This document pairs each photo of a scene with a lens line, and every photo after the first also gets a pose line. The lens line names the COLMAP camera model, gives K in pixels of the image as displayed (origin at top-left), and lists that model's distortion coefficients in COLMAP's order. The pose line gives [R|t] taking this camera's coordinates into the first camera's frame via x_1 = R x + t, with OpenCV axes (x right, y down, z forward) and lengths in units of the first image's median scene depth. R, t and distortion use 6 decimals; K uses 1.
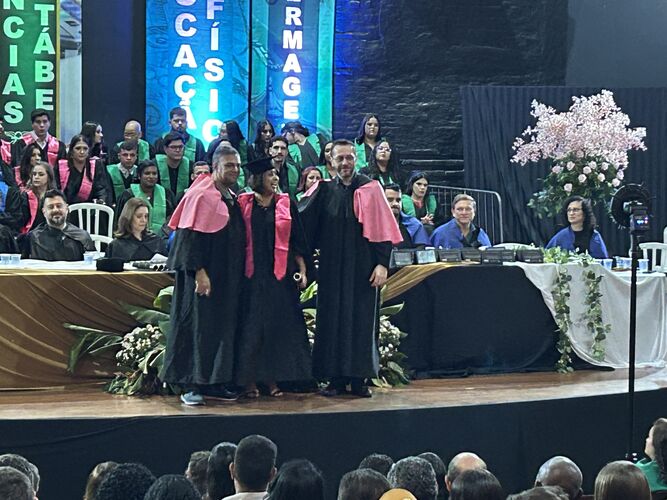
lens RADIAL K [[1996.2, 0, 370.6], [0, 1996.2, 248.7], [0, 0, 1]] dist [0.173704, -0.436131]
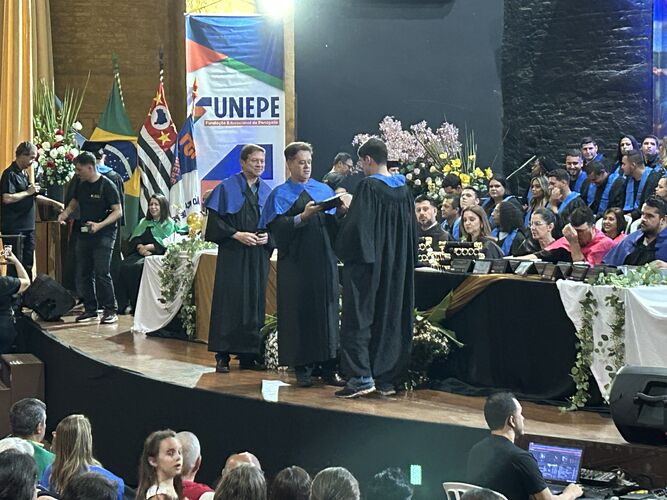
lens RADIAL K [[1790.8, 0, 350.2], [0, 1790.8, 232.6], [0, 0, 1]] dist [0.184382, -0.245319]
pose [[0.225676, 0.024948, -0.973883, 0.621211], [-0.061566, 0.998039, 0.011300, -0.013003], [0.972255, 0.057408, 0.226769, 0.550169]]
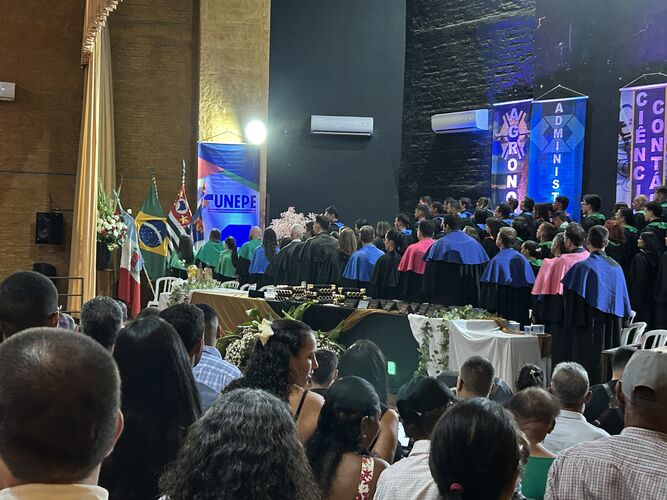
lens RADIAL K [[1095.9, 0, 325.6], [0, 1095.9, 250.1], [0, 0, 1]] dist [0.227879, -0.905201]
pose [[0.223007, -0.000536, -0.974817, 0.596071], [-0.091344, 0.995588, -0.021444, -0.011343], [0.970528, 0.093826, 0.221974, 0.584038]]
